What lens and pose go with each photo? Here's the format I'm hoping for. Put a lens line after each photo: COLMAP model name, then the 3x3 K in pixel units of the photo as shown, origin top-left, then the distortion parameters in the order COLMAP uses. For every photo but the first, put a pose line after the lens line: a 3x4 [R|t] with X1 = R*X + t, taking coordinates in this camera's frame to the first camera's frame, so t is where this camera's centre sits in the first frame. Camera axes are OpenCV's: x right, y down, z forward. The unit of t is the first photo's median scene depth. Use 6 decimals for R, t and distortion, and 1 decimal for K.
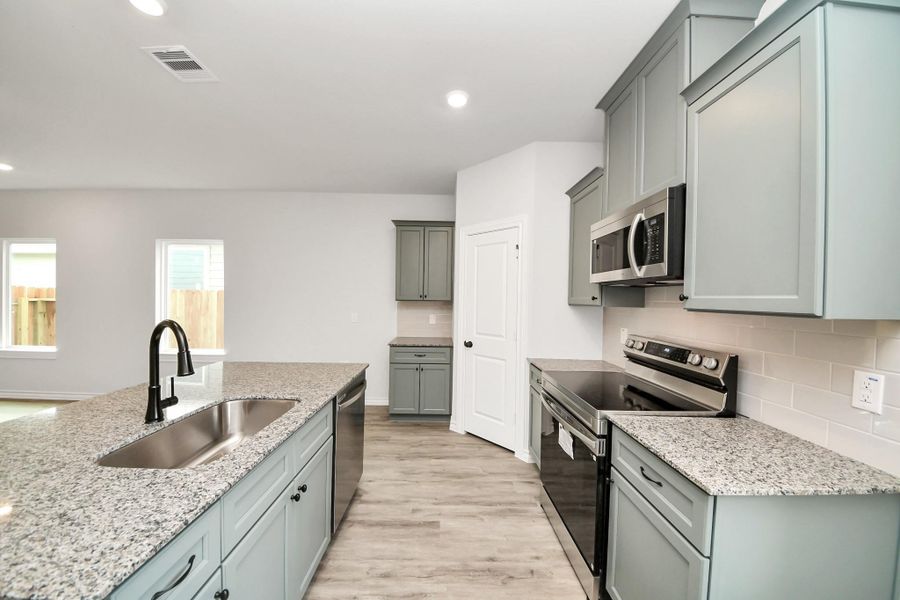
lens RADIAL K [[319.9, 0, 449.6], [0, 319.9, 299.0], [0, 0, 1]] dist [0.014703, -0.007871]
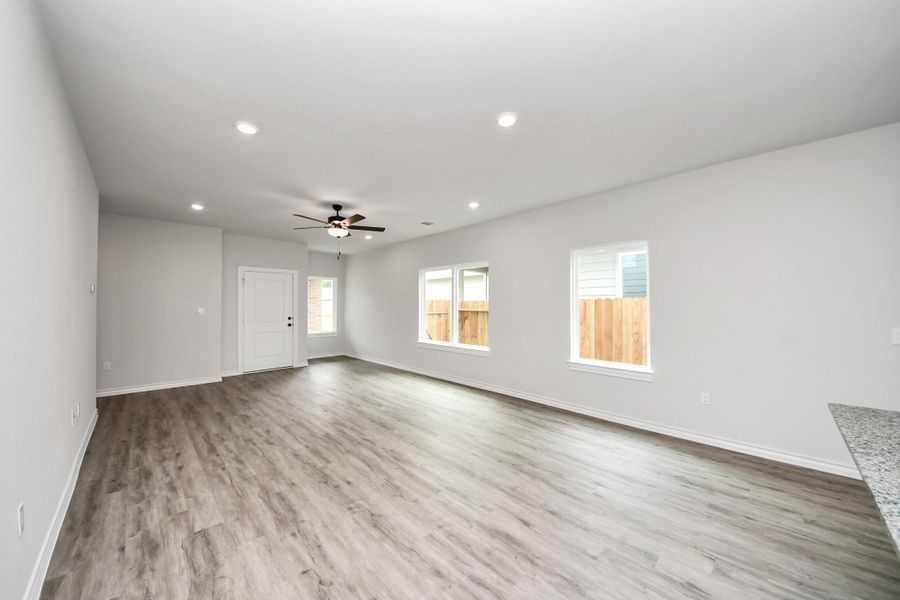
lens RADIAL K [[319.9, 0, 450.0], [0, 319.9, 309.3], [0, 0, 1]] dist [0.014703, -0.007871]
pose [[0.688697, -0.005763, -0.725027, -0.547692], [0.008458, 0.999964, 0.000085, -0.001963], [0.725000, -0.006191, 0.688721, 0.030802]]
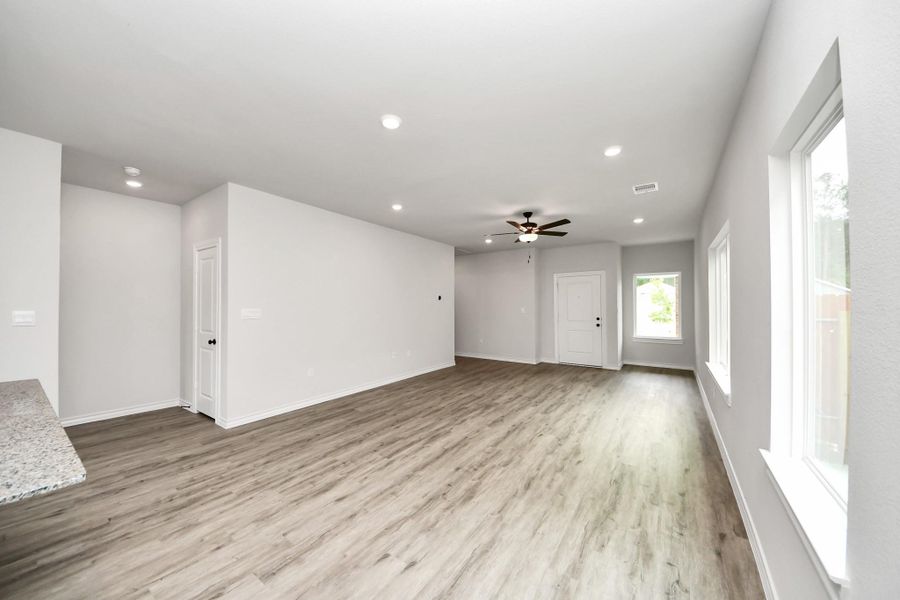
lens RADIAL K [[319.9, 0, 444.5], [0, 319.9, 301.0], [0, 0, 1]] dist [0.014703, -0.007871]
pose [[-0.584882, -0.027599, -0.810649, -0.456600], [-0.013105, 0.999612, -0.024577, -0.004432], [0.811013, -0.003751, -0.585017, 1.123241]]
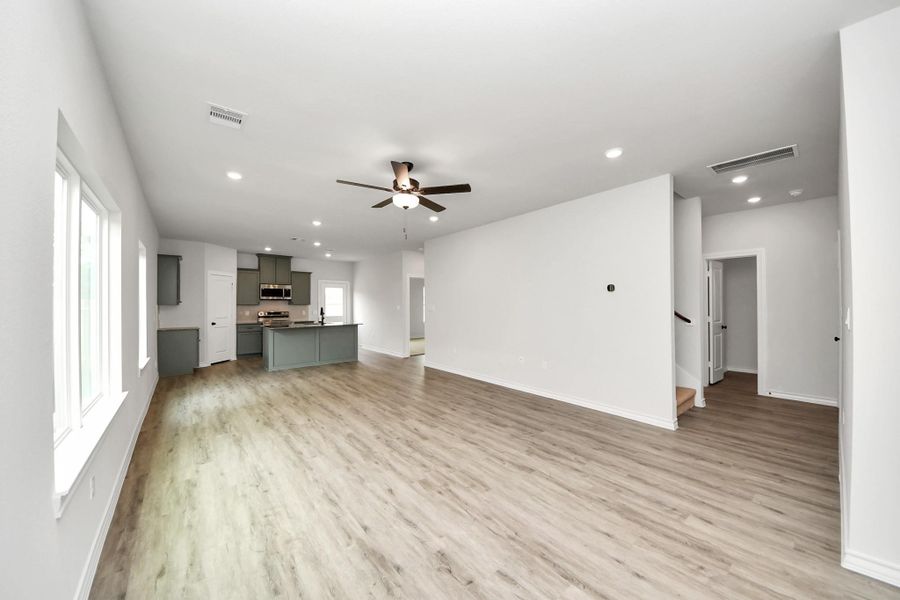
lens RADIAL K [[319.9, 0, 446.6], [0, 319.9, 307.5], [0, 0, 1]] dist [0.014703, -0.007871]
pose [[-0.624358, -0.021498, 0.780842, -2.635303], [-0.002582, 0.999673, 0.025459, -0.033266], [-0.781134, 0.013879, -0.624209, 1.095465]]
